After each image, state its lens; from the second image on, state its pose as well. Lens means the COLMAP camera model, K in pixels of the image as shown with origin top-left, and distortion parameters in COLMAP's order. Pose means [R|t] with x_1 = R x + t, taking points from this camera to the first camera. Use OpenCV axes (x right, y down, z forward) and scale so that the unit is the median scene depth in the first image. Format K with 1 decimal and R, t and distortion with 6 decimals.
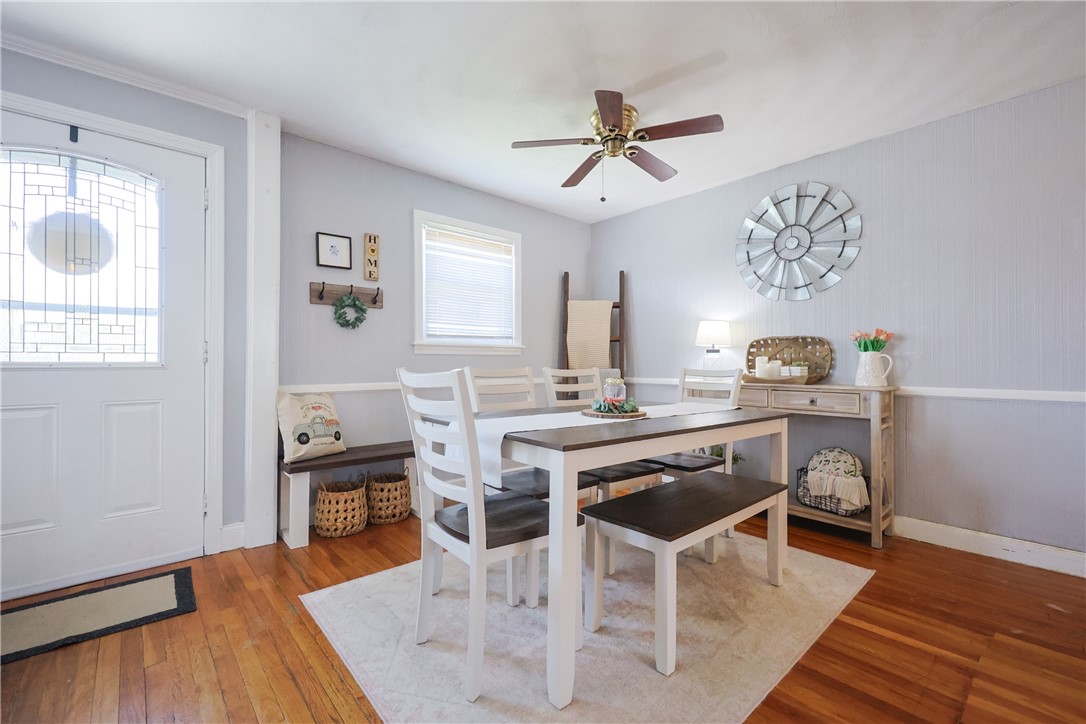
lens RADIAL K [[464.9, 0, 541.6], [0, 464.9, 359.1], [0, 0, 1]] dist [-0.000053, -0.000024]
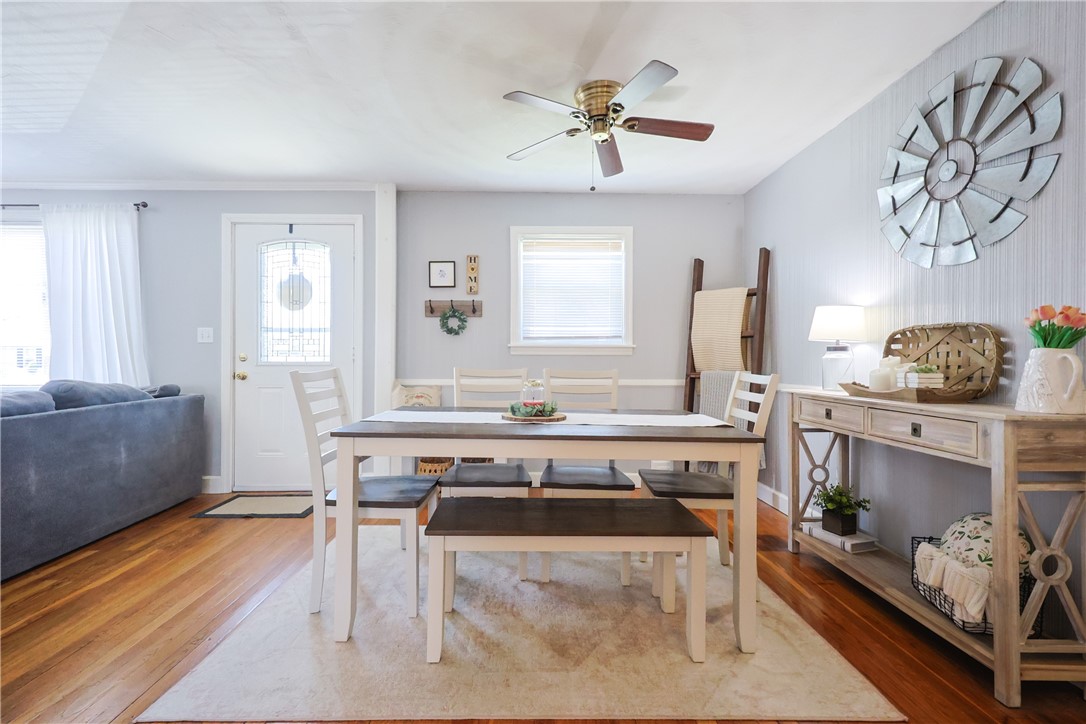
lens RADIAL K [[479.3, 0, 525.9], [0, 479.3, 361.1], [0, 0, 1]] dist [0.013170, -0.000061]
pose [[0.753236, 0.004363, -0.657736, 0.564917], [0.001245, 0.999967, 0.008059, -0.005770], [0.657749, -0.006889, 0.753205, 0.158896]]
